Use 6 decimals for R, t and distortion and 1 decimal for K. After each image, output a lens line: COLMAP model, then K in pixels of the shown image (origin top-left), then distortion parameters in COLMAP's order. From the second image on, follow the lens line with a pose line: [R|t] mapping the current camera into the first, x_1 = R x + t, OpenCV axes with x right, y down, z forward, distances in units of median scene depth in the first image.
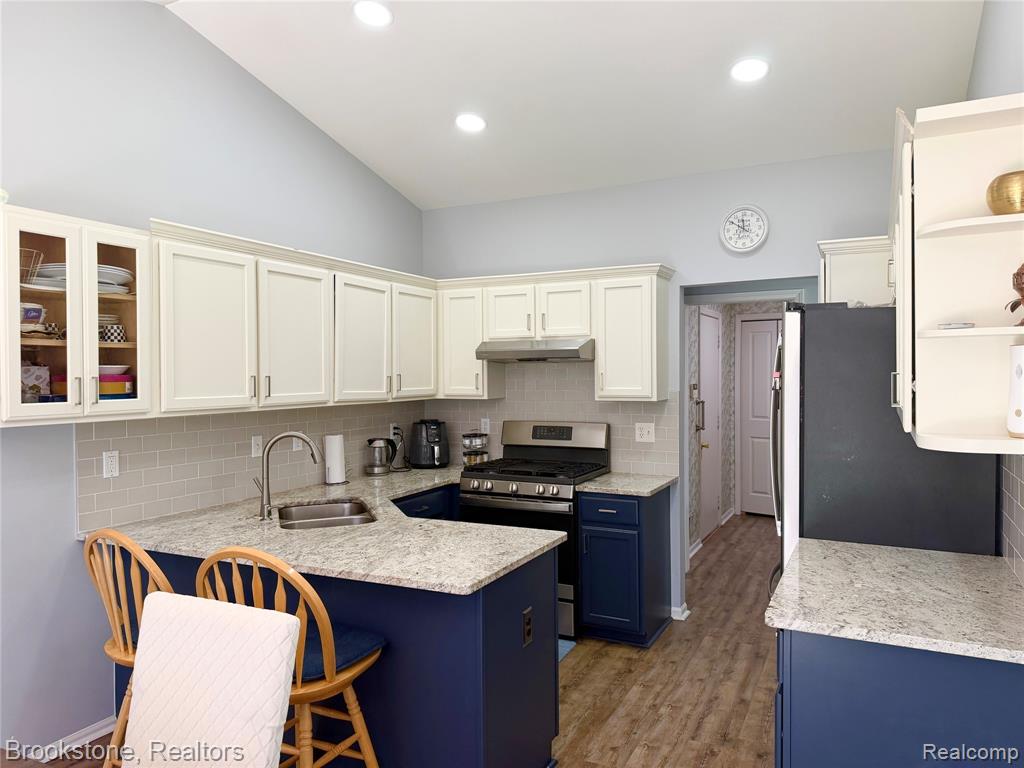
lens RADIAL K [[722.5, 0, 508.3], [0, 722.5, 382.6], [0, 0, 1]] dist [0.100379, -0.129669]
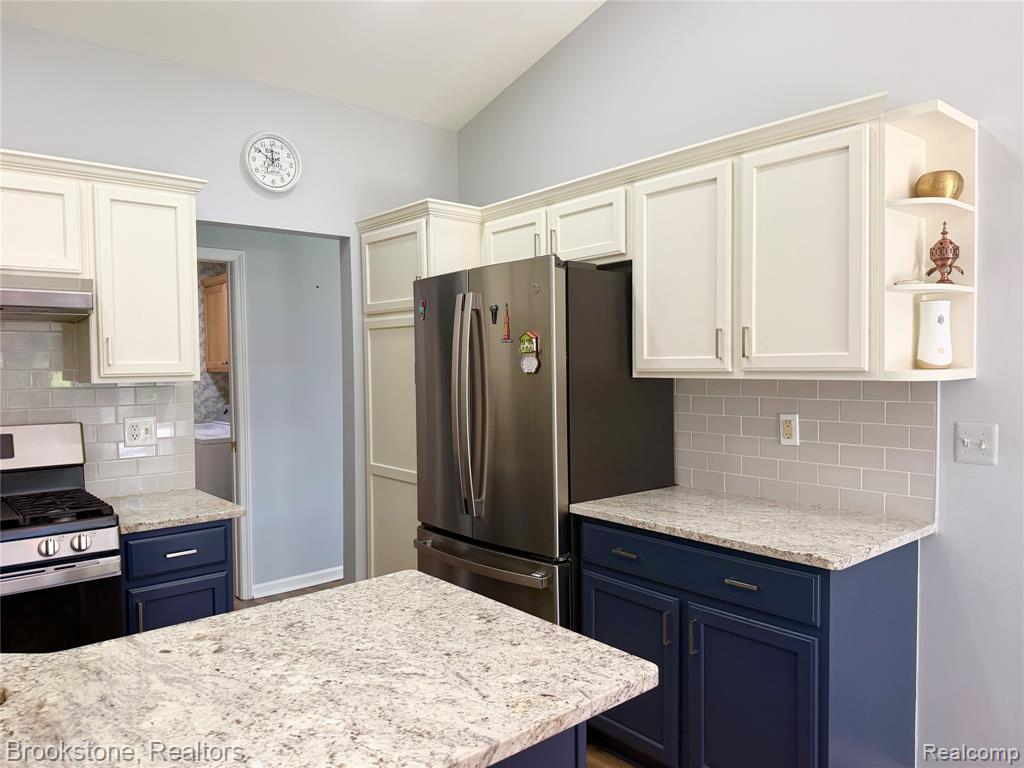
lens RADIAL K [[722.5, 0, 527.9], [0, 722.5, 385.9], [0, 0, 1]] dist [0.100379, -0.129669]
pose [[0.380273, -0.030265, 0.924379, -0.344061], [0.021279, 0.999486, 0.023970, 0.021614], [-0.924630, 0.010554, 0.380721, 0.477537]]
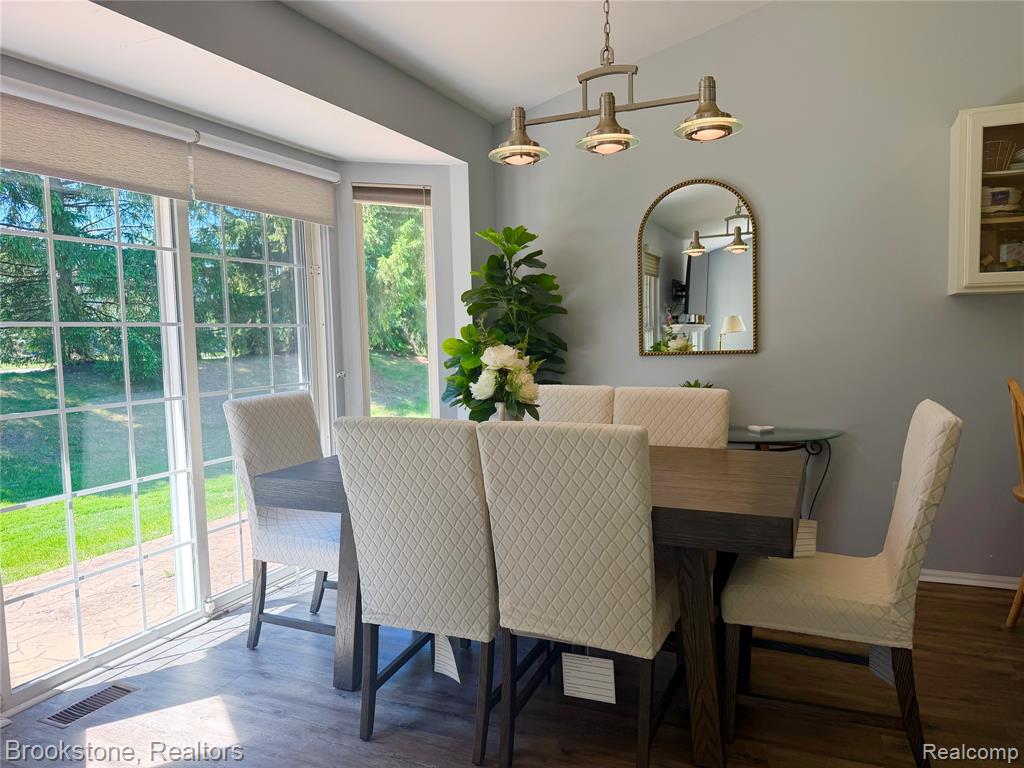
lens RADIAL K [[722.5, 0, 515.1], [0, 722.5, 383.2], [0, 0, 1]] dist [0.100379, -0.129669]
pose [[0.061199, 0.078524, -0.995032, 0.325842], [0.003425, 0.996878, 0.078880, 0.071063], [0.998120, -0.008235, 0.060739, 0.104742]]
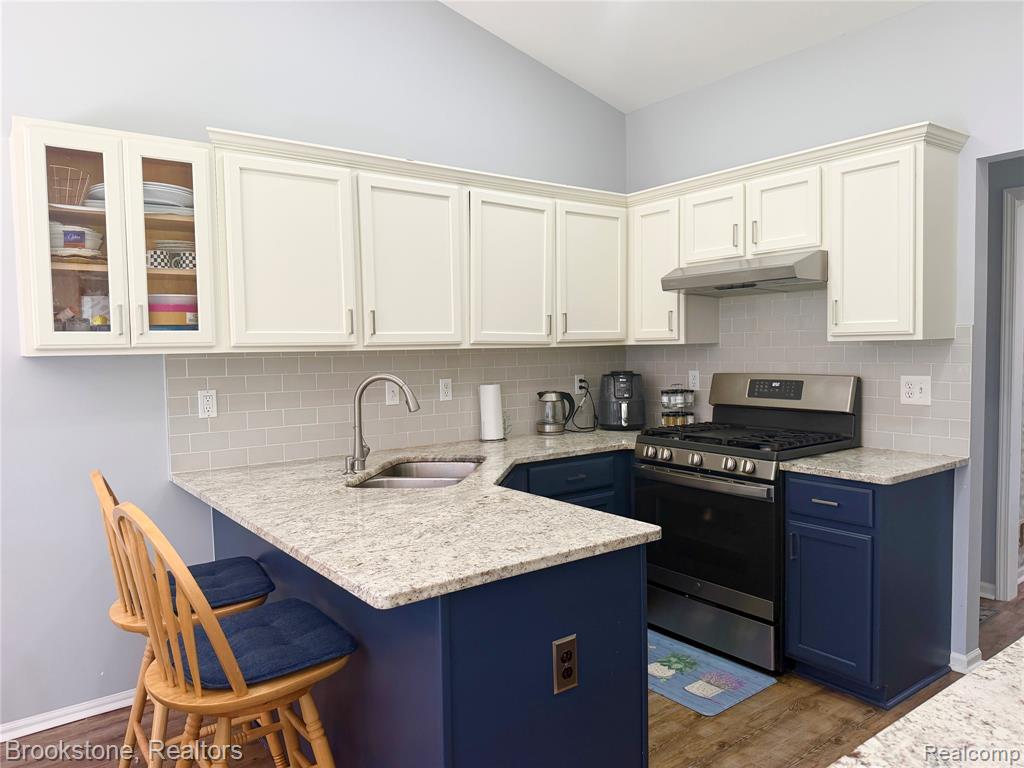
lens RADIAL K [[722.5, 0, 504.2], [0, 722.5, 386.9], [0, 0, 1]] dist [0.100379, -0.129669]
pose [[0.893702, 0.018478, -0.448281, 0.177602], [0.004522, 0.998730, 0.050182, 0.034859], [0.448639, -0.046875, 0.892483, 0.264307]]
